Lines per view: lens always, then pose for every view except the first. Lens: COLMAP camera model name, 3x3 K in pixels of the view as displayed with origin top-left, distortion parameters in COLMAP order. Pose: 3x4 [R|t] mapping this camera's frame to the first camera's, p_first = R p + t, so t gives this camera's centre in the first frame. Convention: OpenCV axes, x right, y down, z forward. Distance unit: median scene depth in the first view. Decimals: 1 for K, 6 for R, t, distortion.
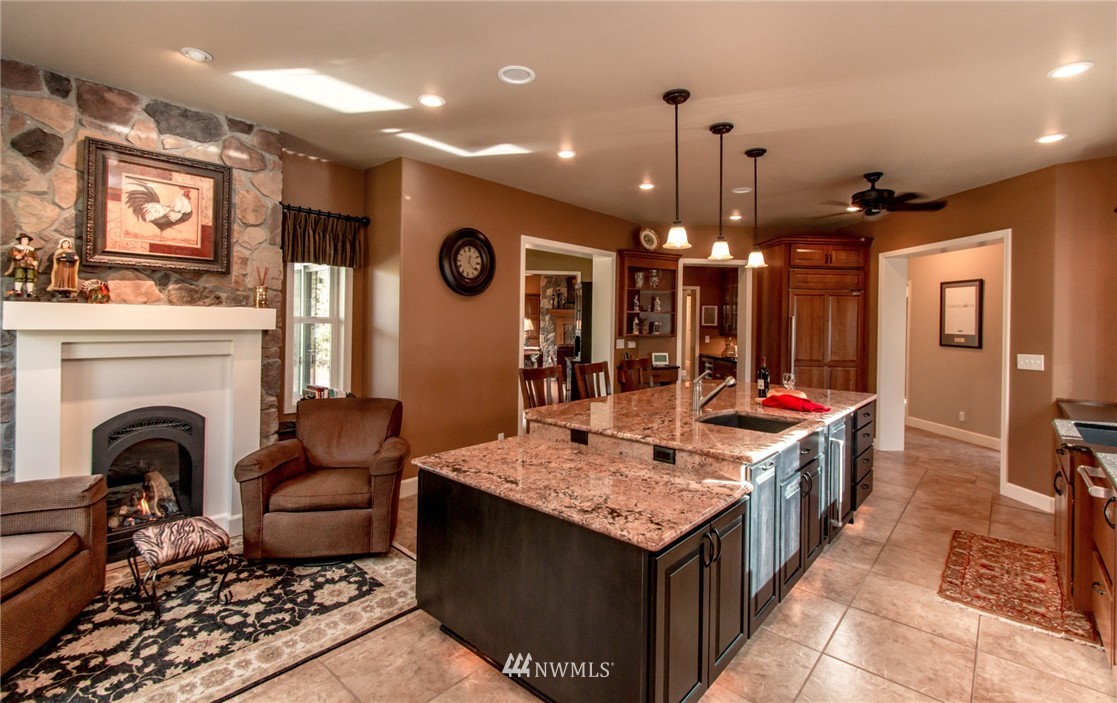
lens RADIAL K [[508.6, 0, 543.3], [0, 508.6, 318.9], [0, 0, 1]] dist [-0.011126, -0.000294]
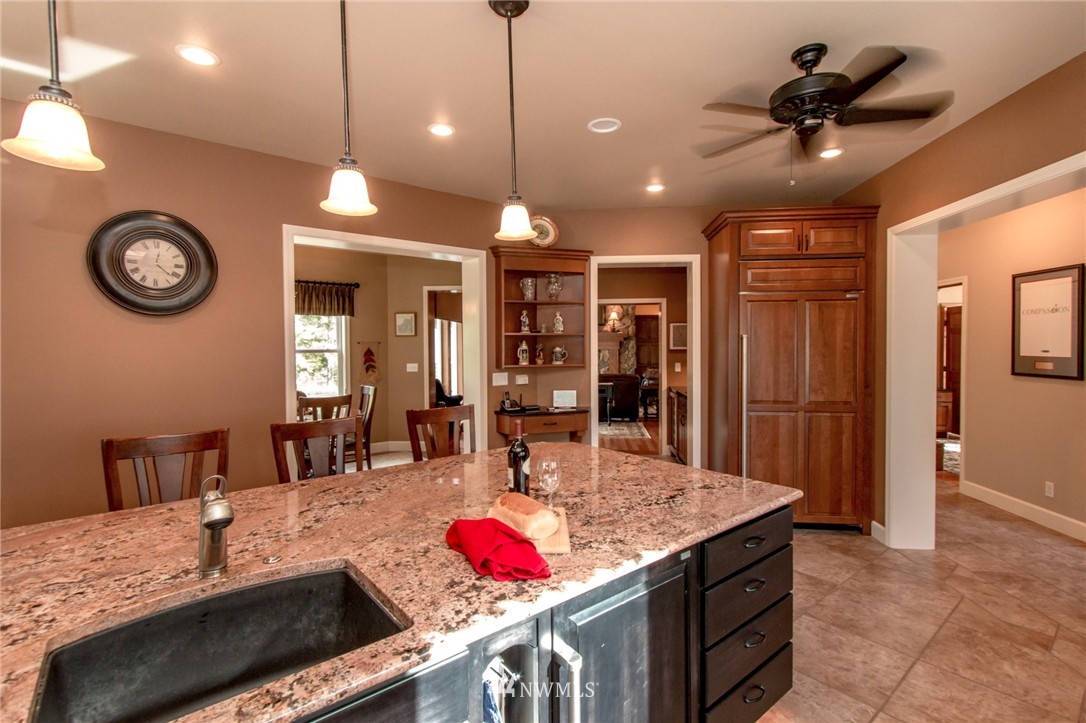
lens RADIAL K [[494.4, 0, 546.4], [0, 494.4, 354.3], [0, 0, 1]] dist [0.000080, -0.001593]
pose [[0.989071, -0.019752, -0.146109, 0.330824], [0.022658, 0.999577, 0.018255, 0.002966], [0.145687, -0.021366, 0.989100, 0.335033]]
